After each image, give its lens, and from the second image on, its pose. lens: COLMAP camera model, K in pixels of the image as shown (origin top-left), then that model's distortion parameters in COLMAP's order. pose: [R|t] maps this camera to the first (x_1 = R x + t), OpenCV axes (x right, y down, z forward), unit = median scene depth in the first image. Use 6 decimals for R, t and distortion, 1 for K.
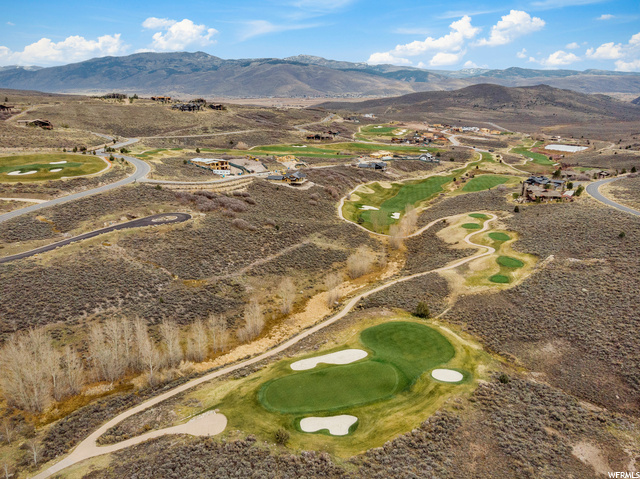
lens RADIAL K [[499.7, 0, 320.0], [0, 499.7, 239.5], [0, 0, 1]] dist [-0.010791, -0.009465]
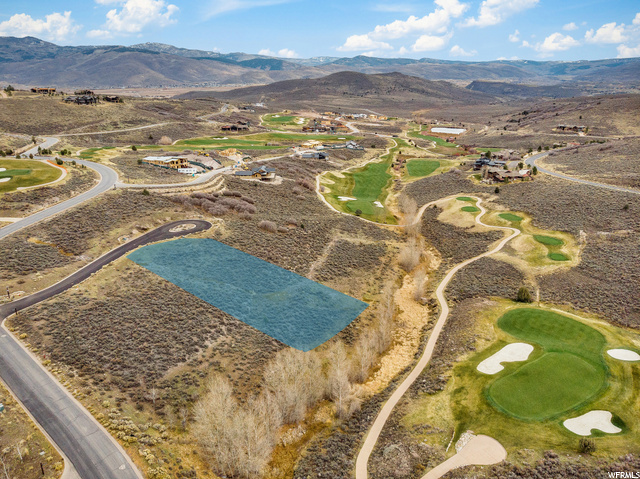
lens RADIAL K [[479.7, 0, 319.6], [0, 479.7, 274.0], [0, 0, 1]] dist [-0.013197, 0.003885]
pose [[0.960579, -0.111846, 0.254514, -0.178438], [0.086893, 0.990423, 0.107291, -0.017845], [-0.264077, -0.080946, 0.961099, 0.067304]]
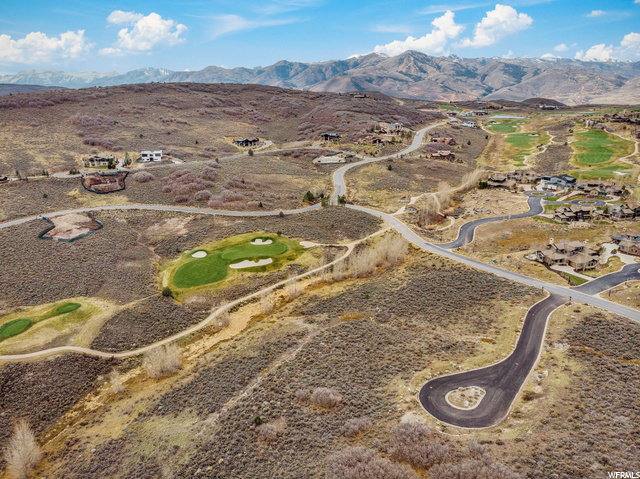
lens RADIAL K [[480.4, 0, 320.0], [0, 480.4, 239.5], [0, 0, 1]] dist [-0.053506, 0.072439]
pose [[-0.998929, -0.005549, 0.045934, -0.104542], [0.021728, 0.820232, 0.571618, -0.279498], [-0.040848, 0.572004, -0.819233, 0.783746]]
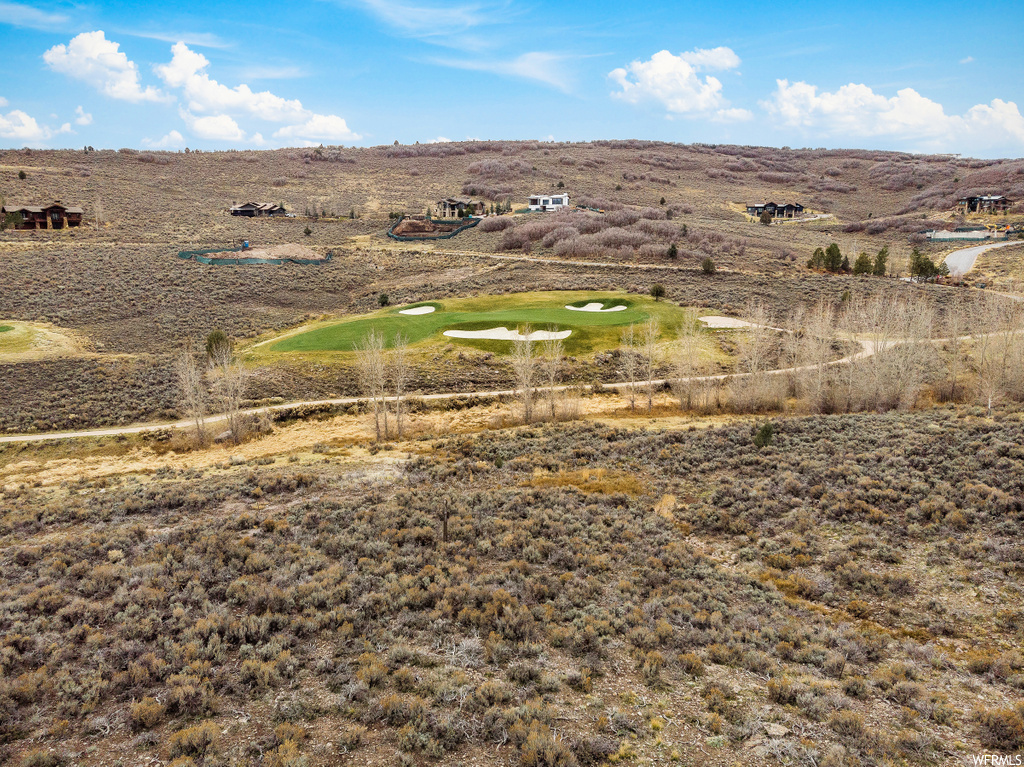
lens RADIAL K [[799.5, 0, 512.0], [0, 799.5, 383.5], [0, 0, 1]] dist [-0.010791, -0.009465]
pose [[-0.801252, -0.113175, 0.587526, -0.192946], [0.178954, 0.891669, 0.415814, -0.040689], [-0.570939, 0.438312, -0.694199, 0.560119]]
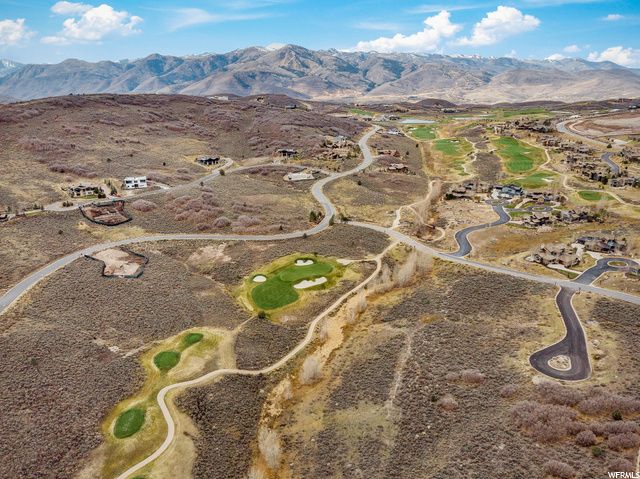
lens RADIAL K [[499.7, 0, 320.0], [0, 499.7, 239.5], [0, 0, 1]] dist [-0.010791, -0.009465]
pose [[-0.981567, 0.064975, -0.179733, 0.116631], [-0.049508, 0.821889, 0.567492, -0.375559], [0.184593, 0.565930, -0.803523, 0.860571]]
